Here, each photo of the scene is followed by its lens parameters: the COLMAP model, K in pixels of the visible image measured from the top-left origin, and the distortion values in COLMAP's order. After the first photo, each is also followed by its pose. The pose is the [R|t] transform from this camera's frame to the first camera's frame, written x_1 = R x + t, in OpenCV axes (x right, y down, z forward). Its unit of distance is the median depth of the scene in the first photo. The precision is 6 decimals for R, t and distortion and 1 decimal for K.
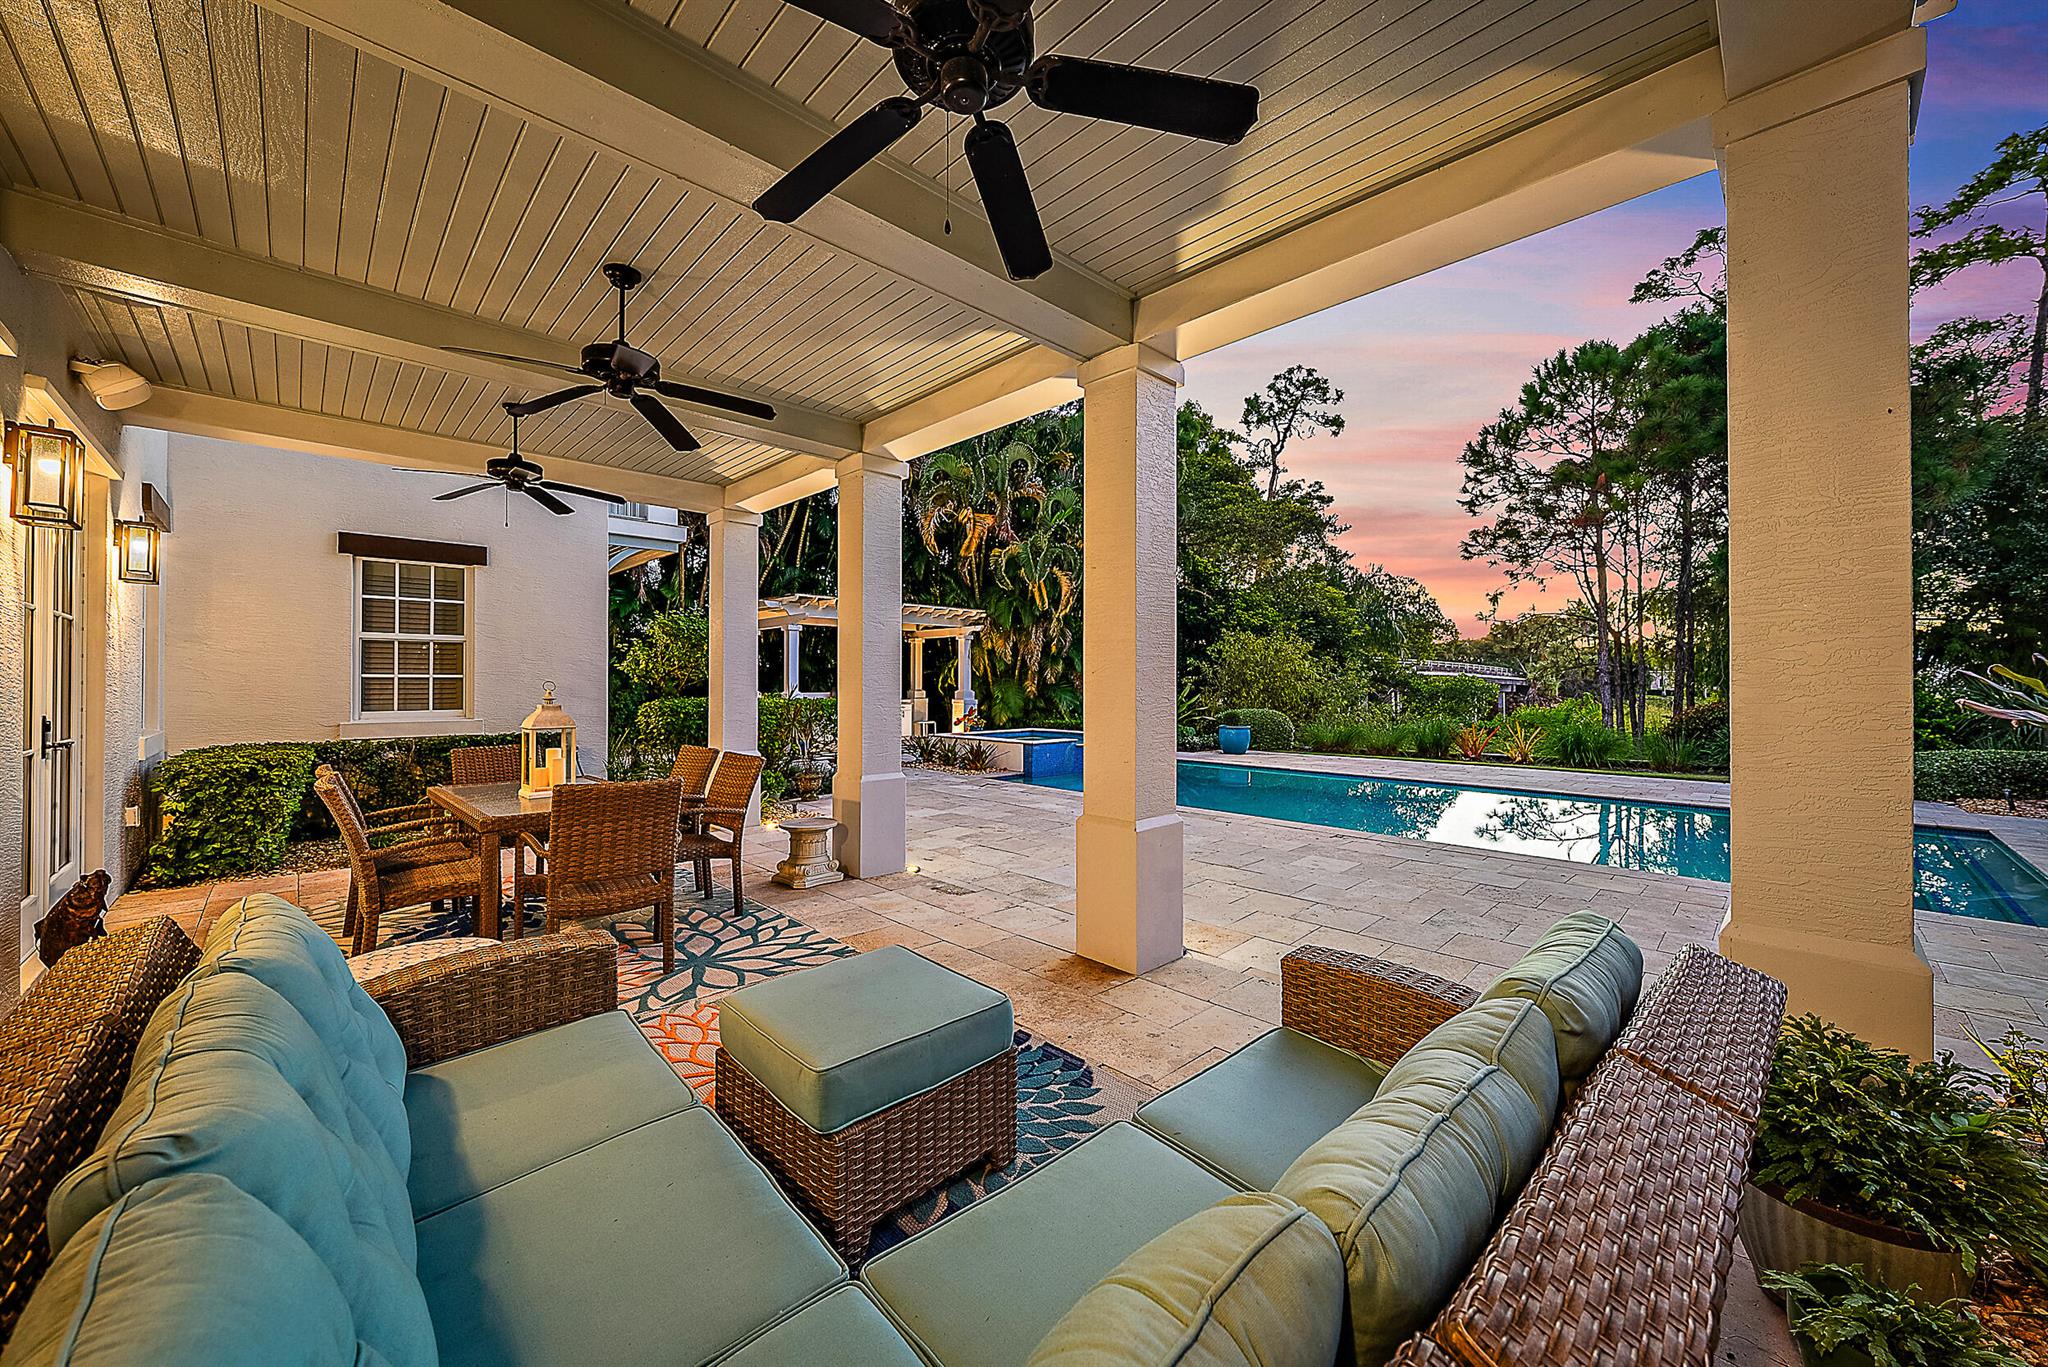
lens RADIAL K [[759.4, 0, 1024.0], [0, 759.4, 683.5], [0, 0, 1]] dist [-0.001058, 0.000158]
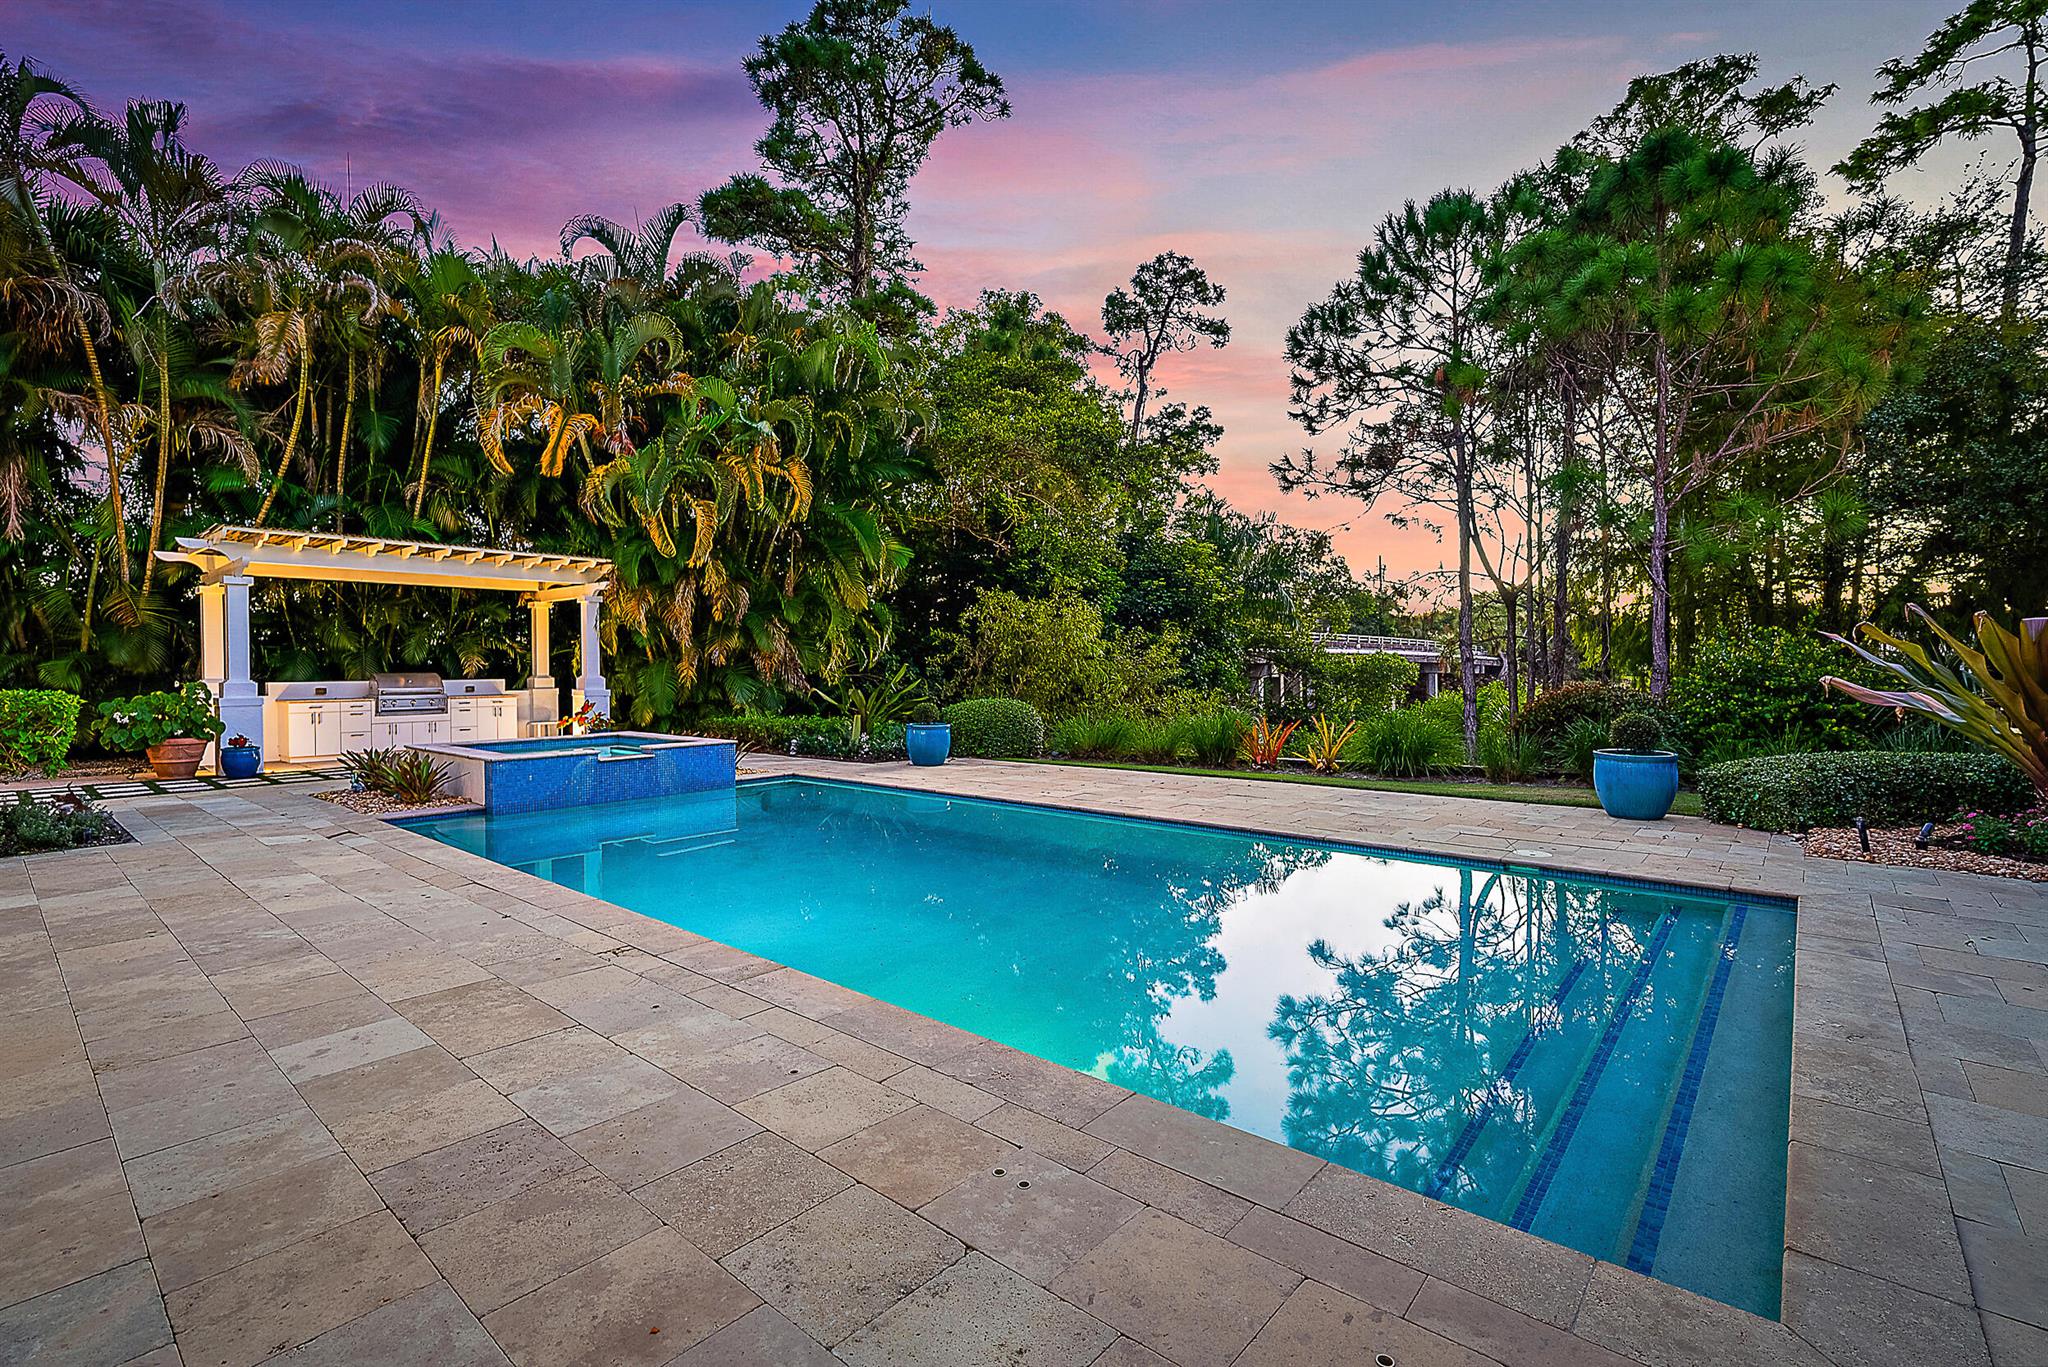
lens RADIAL K [[915.4, 0, 1015.9], [0, 915.4, 689.8], [0, 0, 1]] dist [-0.000894, -0.000966]
pose [[0.996606, -0.008968, 0.081834, 0.233011], [0.006885, 0.999646, 0.025699, 0.003111], [-0.082035, -0.025049, 0.996315, 0.130691]]
